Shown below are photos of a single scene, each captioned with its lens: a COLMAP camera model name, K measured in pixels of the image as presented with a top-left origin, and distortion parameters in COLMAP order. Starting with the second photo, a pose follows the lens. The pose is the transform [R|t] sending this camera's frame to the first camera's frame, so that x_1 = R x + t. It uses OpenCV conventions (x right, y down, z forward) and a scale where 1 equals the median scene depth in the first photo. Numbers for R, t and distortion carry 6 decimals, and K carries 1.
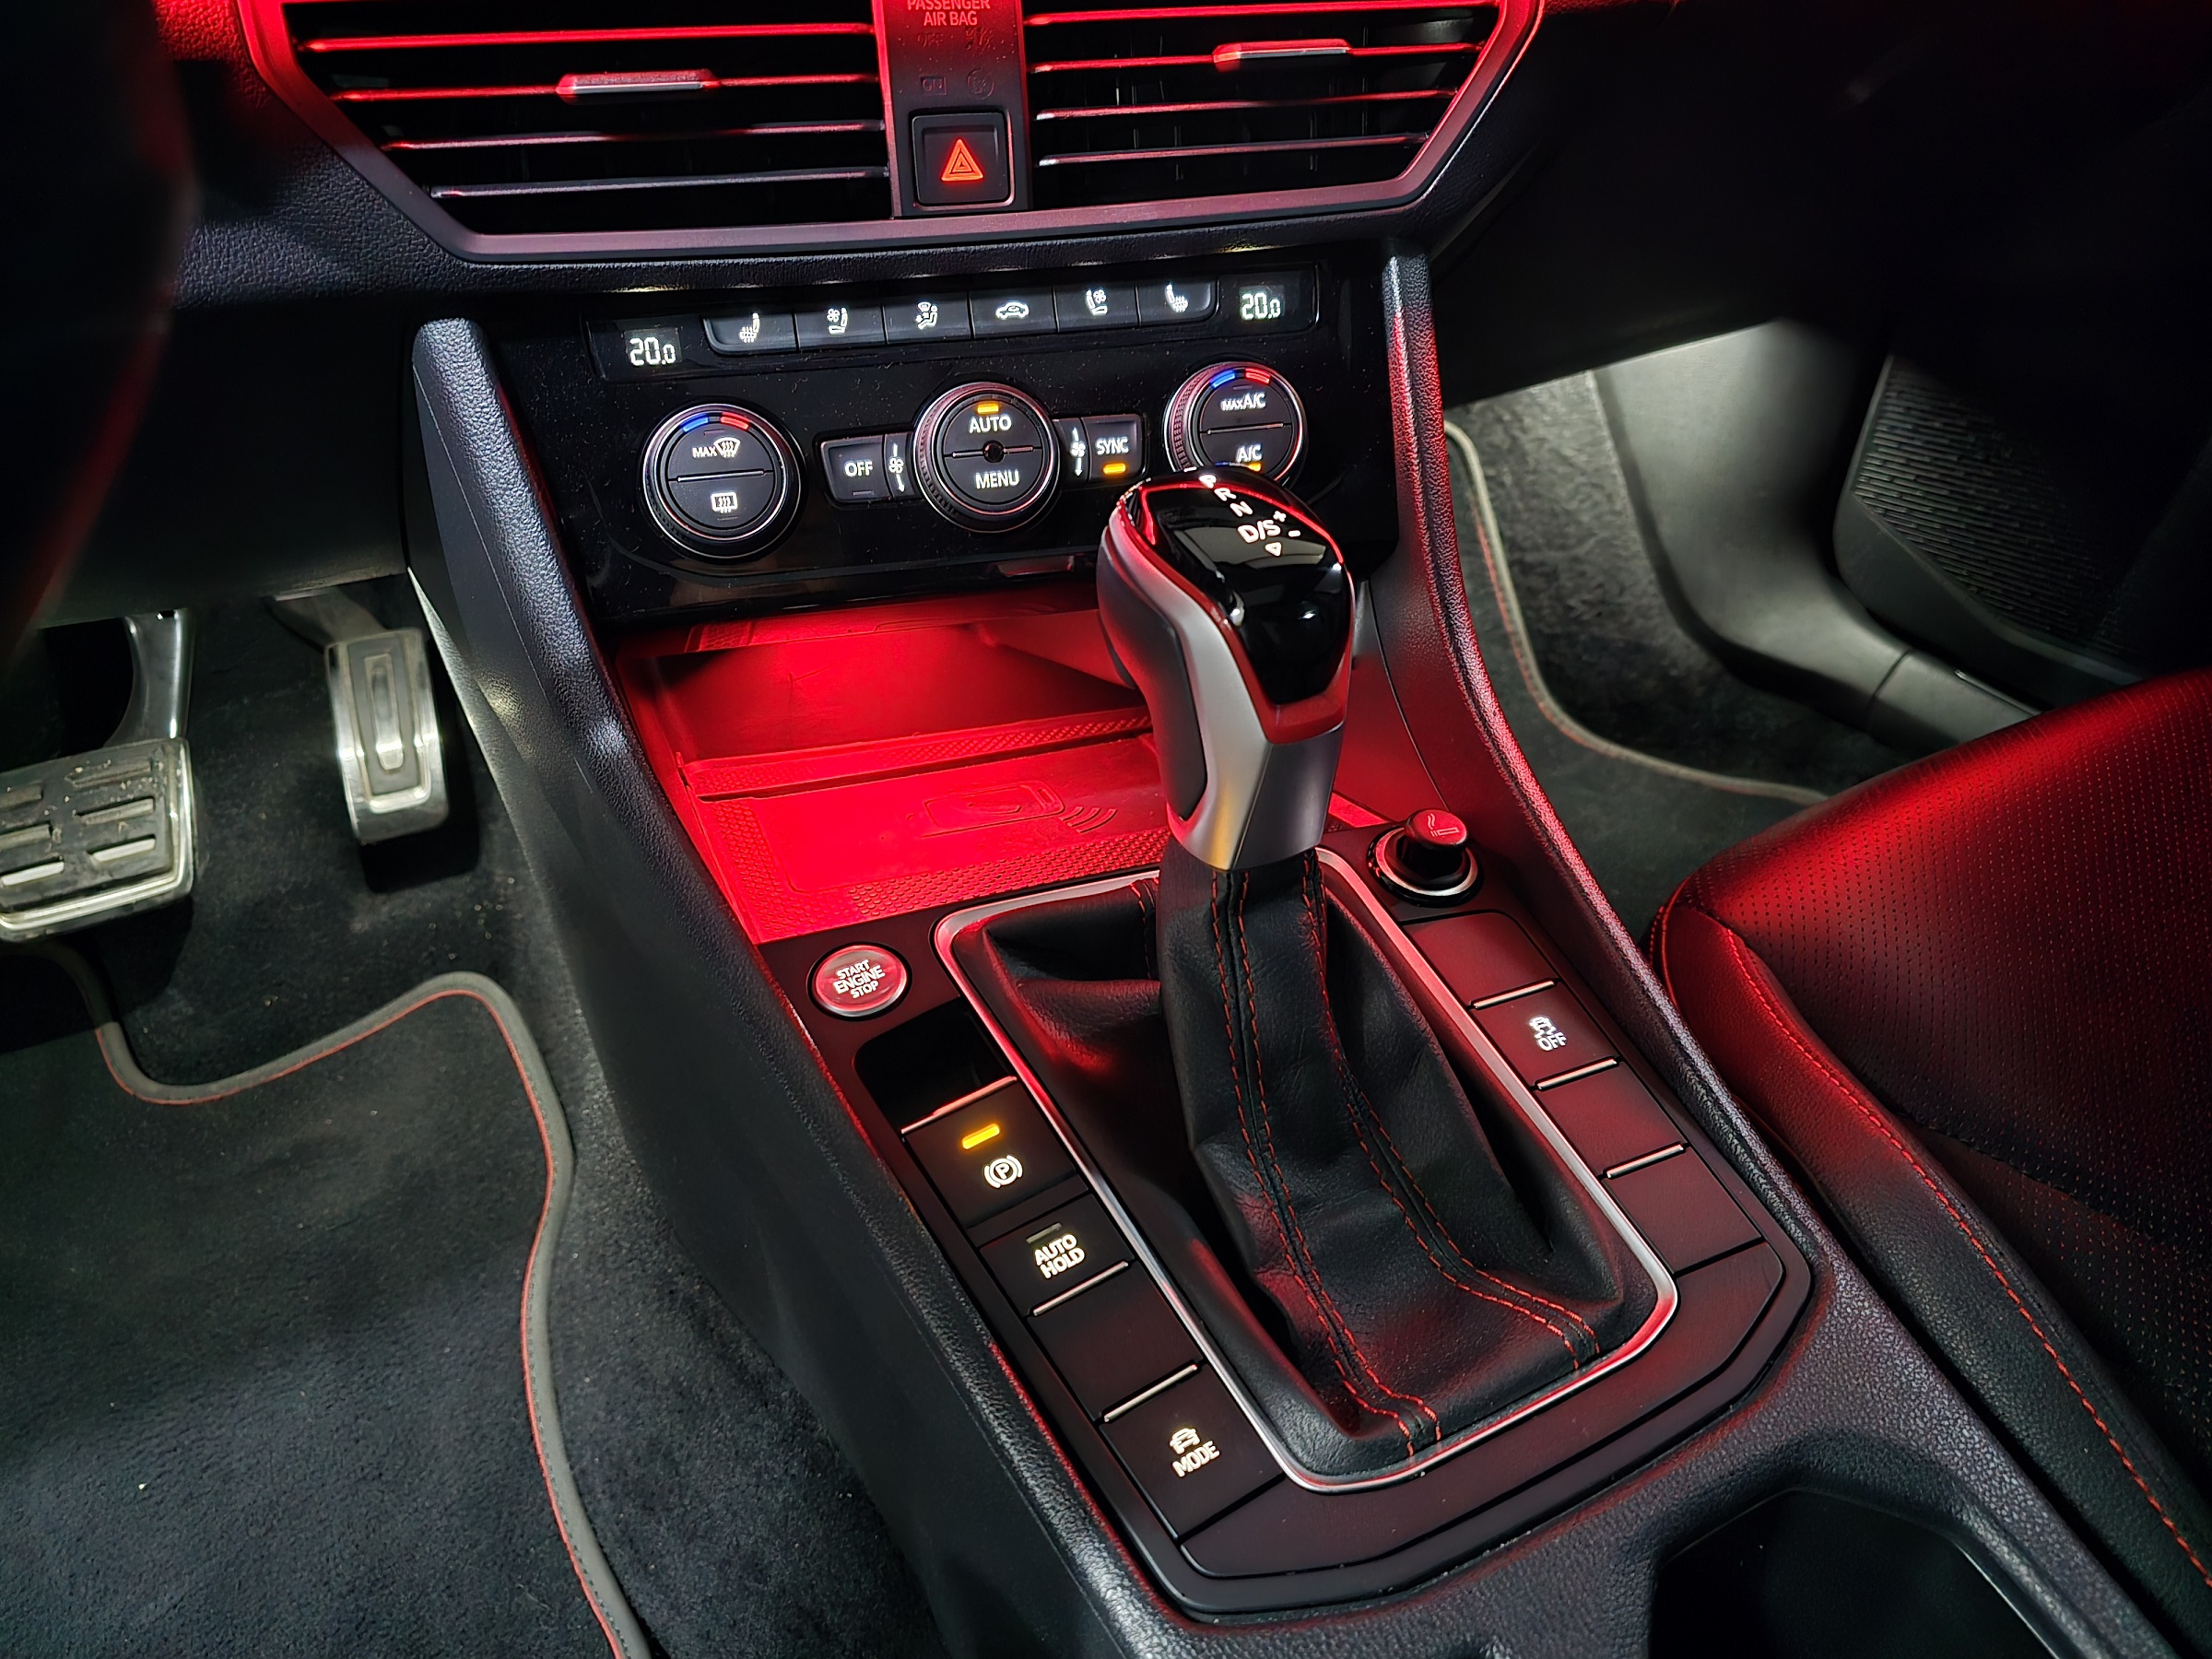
lens RADIAL K [[1497.1, 0, 1088.2], [0, 1497.1, 823.1], [0, 0, 1]] dist [0.043080, -0.042554]
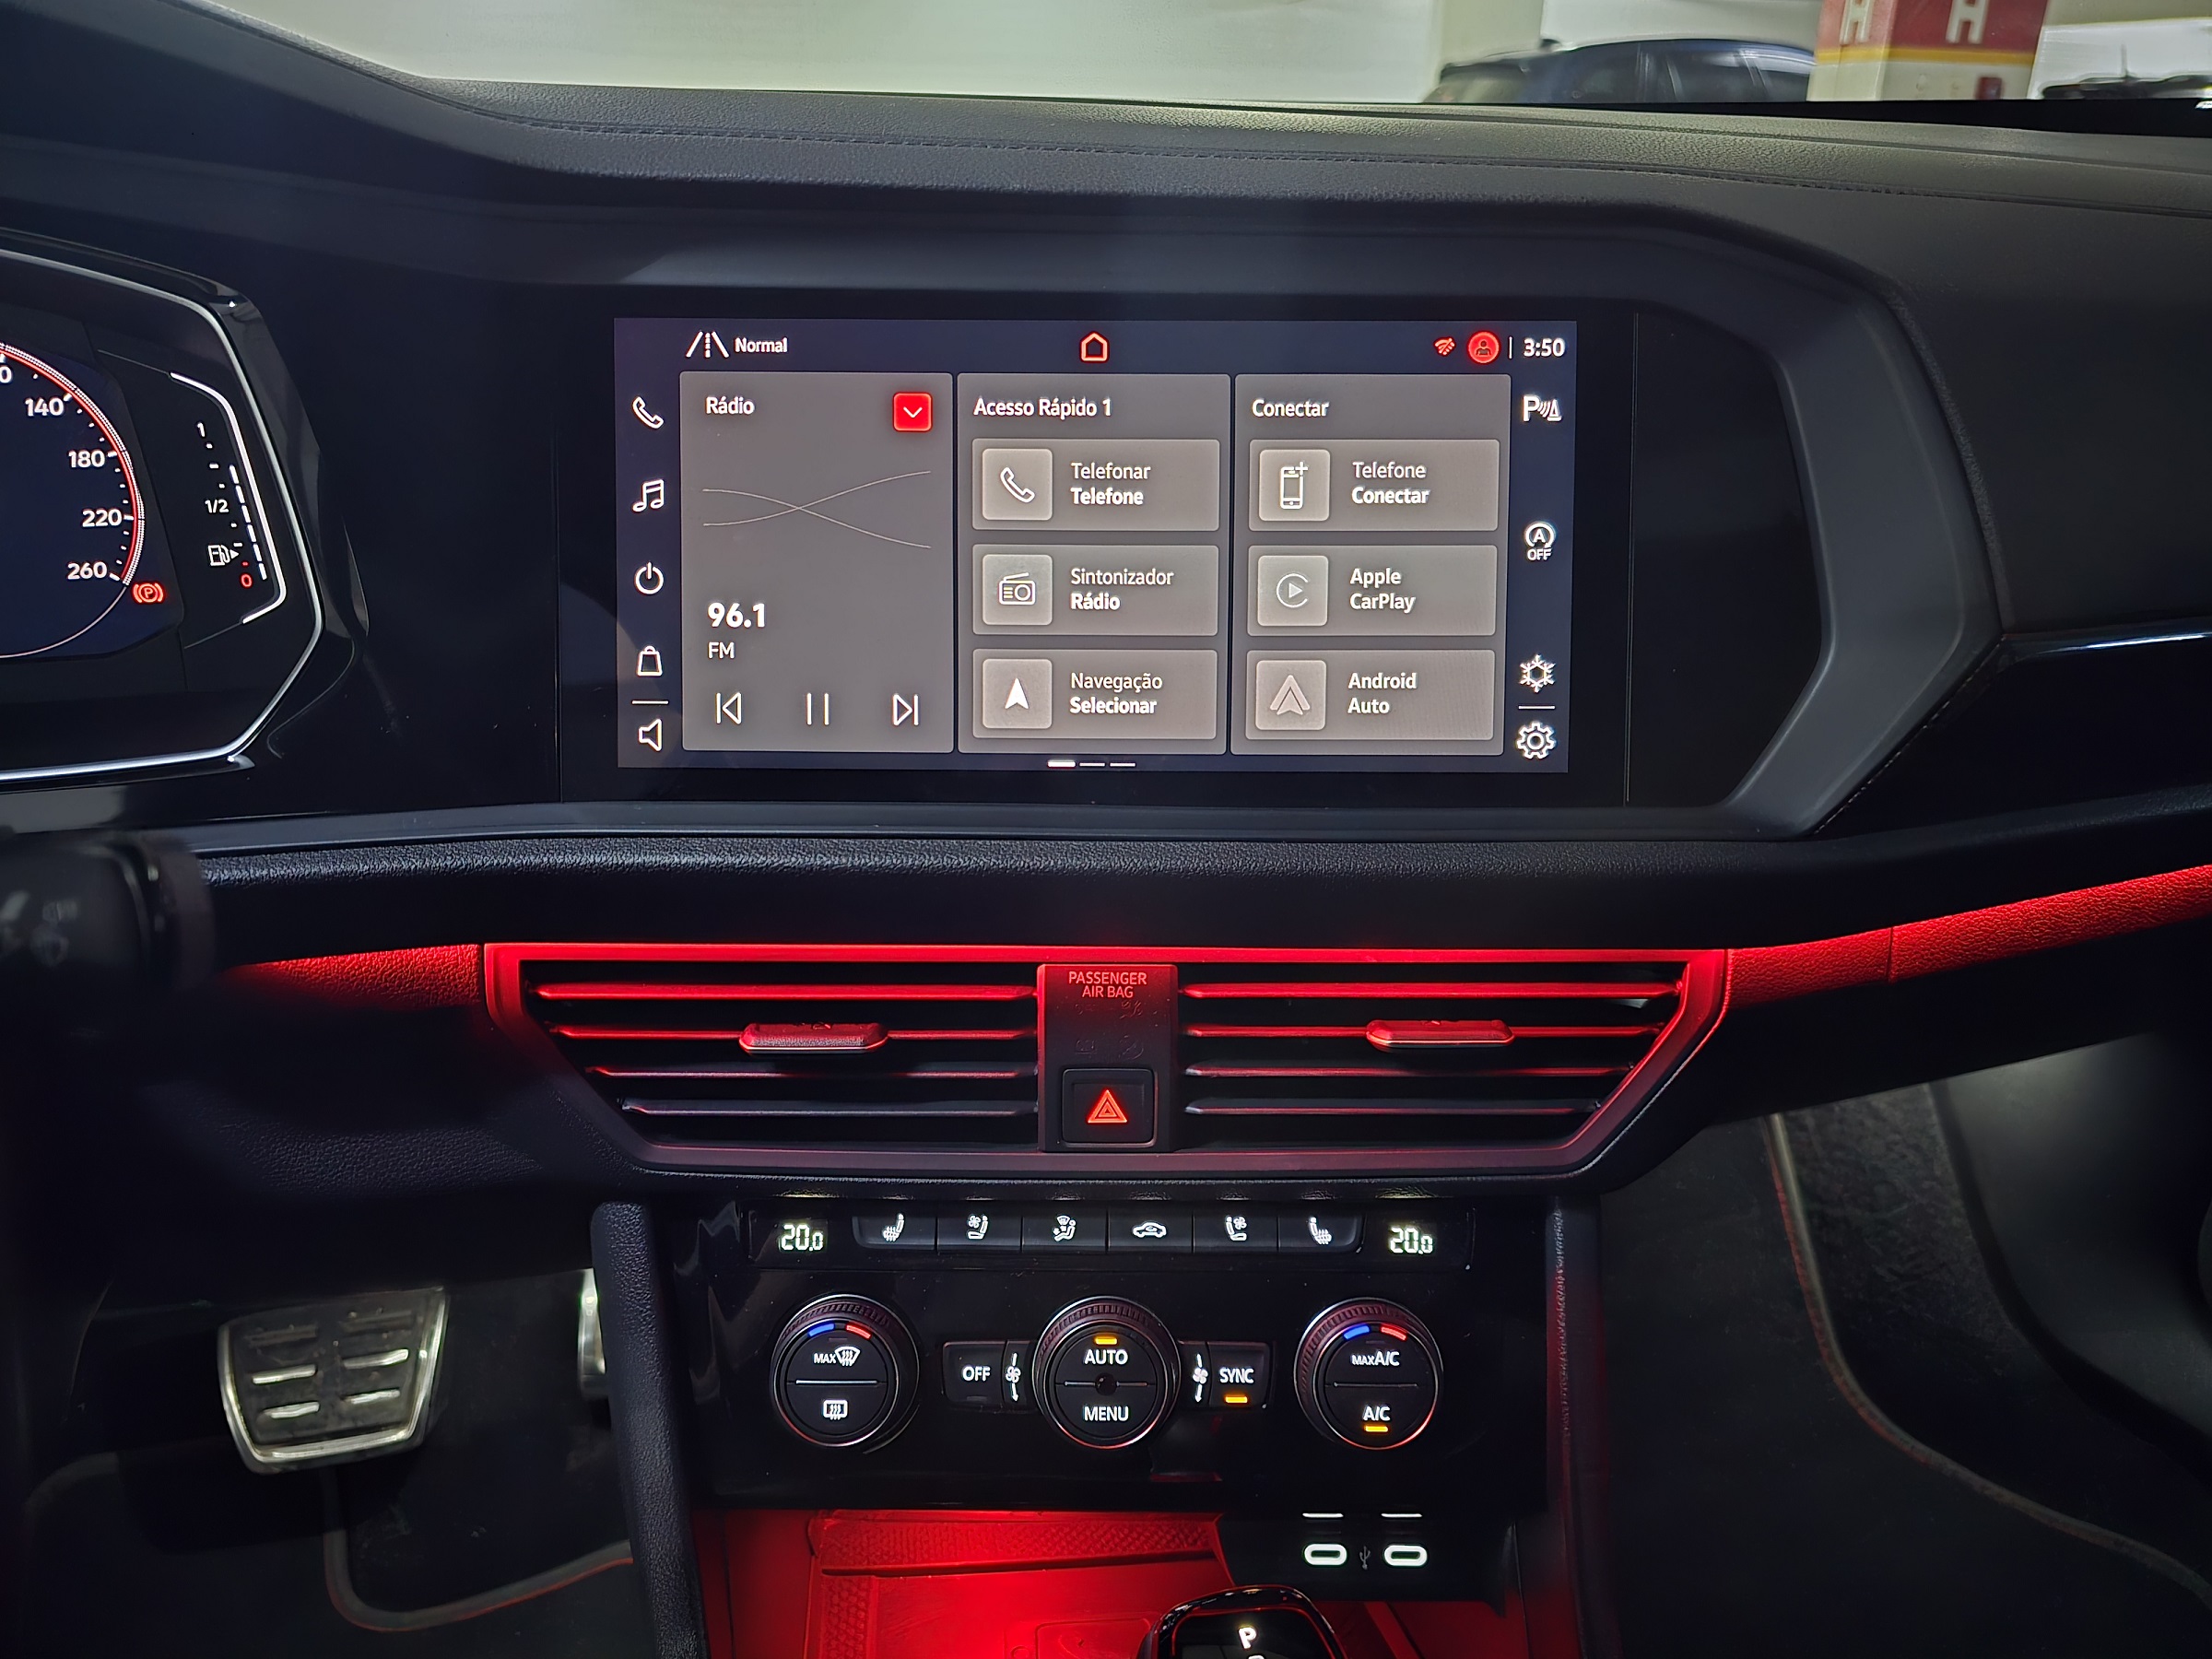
lens RADIAL K [[1497.1, 0, 1123.6], [0, 1497.1, 836.1], [0, 0, 1]] dist [0.043080, -0.042554]
pose [[0.971028, 0.101423, -0.216376, 0.121526], [-0.141215, 0.973994, -0.177183, -0.411670], [0.192778, 0.202605, 0.960098, -0.020151]]
